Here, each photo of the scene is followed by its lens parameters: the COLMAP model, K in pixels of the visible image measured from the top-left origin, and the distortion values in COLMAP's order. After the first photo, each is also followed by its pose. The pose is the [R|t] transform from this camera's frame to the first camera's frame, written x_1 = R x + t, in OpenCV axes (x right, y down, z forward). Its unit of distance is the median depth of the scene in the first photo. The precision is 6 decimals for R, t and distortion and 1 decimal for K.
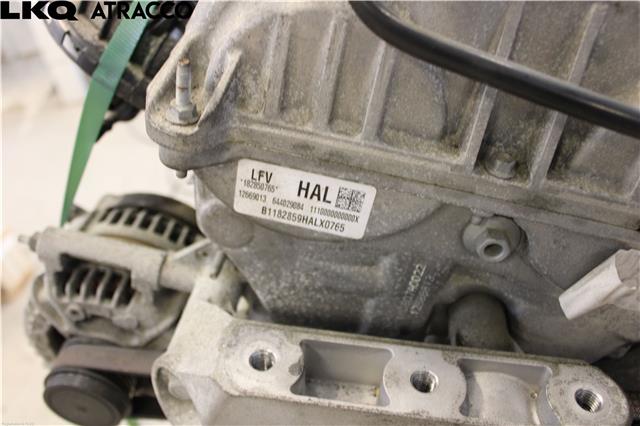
lens RADIAL K [[578.5, 0, 320.0], [0, 578.5, 213.0], [0, 0, 1]] dist [-0.067864, 0.027218]
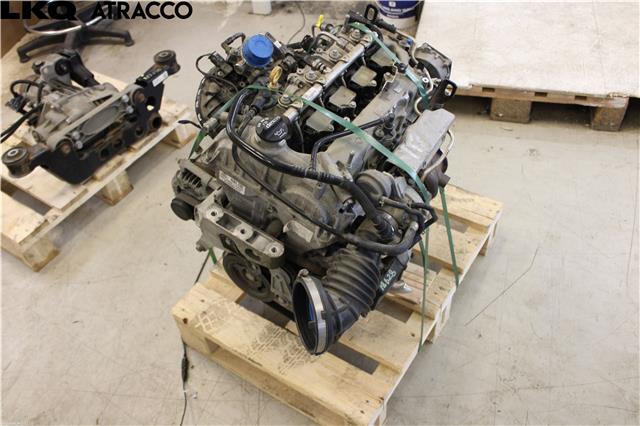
lens RADIAL K [[578.5, 0, 320.0], [0, 578.5, 213.0], [0, 0, 1]] dist [-0.067864, 0.027218]
pose [[0.905590, 0.359765, -0.224670, 1.162515], [-0.312985, 0.924284, 0.218496, -0.690108], [0.286266, -0.127549, 0.949623, -2.107962]]
